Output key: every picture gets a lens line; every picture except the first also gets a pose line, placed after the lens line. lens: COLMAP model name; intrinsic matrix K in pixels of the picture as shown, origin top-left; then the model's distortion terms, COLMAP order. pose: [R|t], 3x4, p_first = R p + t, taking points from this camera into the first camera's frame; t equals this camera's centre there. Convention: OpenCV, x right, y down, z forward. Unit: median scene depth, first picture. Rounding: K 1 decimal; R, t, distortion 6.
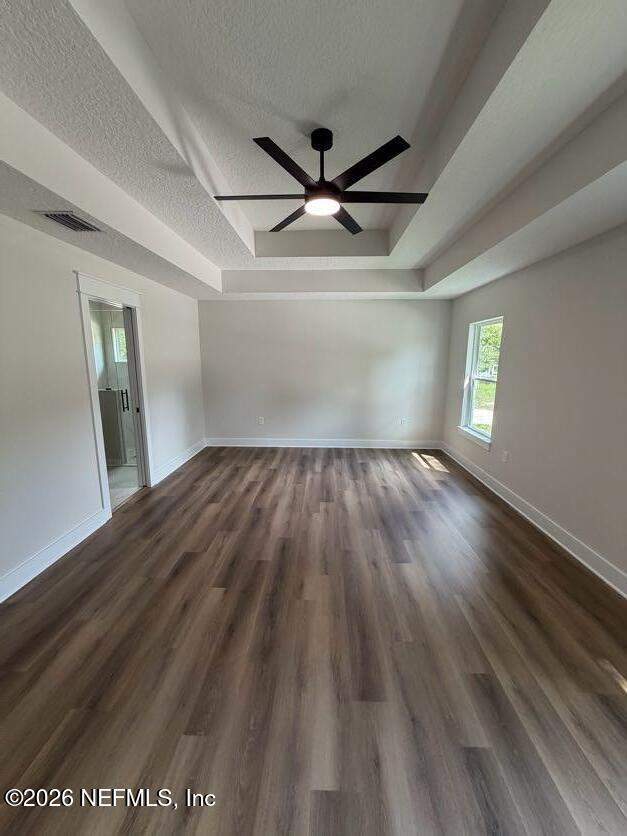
lens RADIAL K [[335.3, 0, 311.9], [0, 335.3, 417.5], [0, 0, 1]] dist [-0.000997, 0.000796]
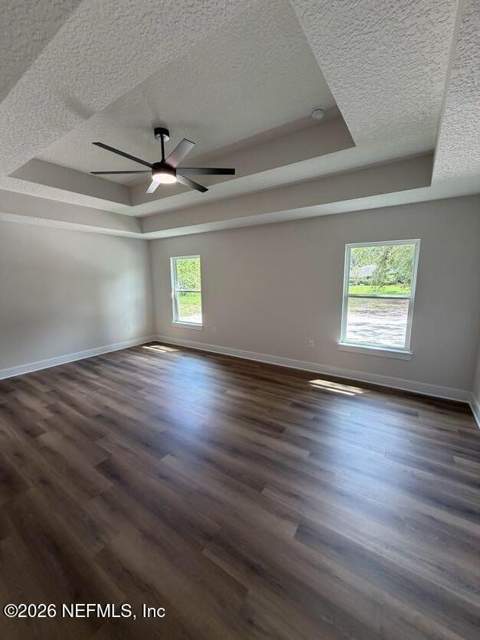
lens RADIAL K [[256.7, 0, 239.7], [0, 256.7, 320.1], [0, 0, 1]] dist [-0.000997, 0.000796]
pose [[0.525782, -0.150429, 0.837212, -0.448981], [0.167042, 0.983333, 0.071778, -0.016771], [-0.834056, 0.102110, 0.542147, 0.086922]]
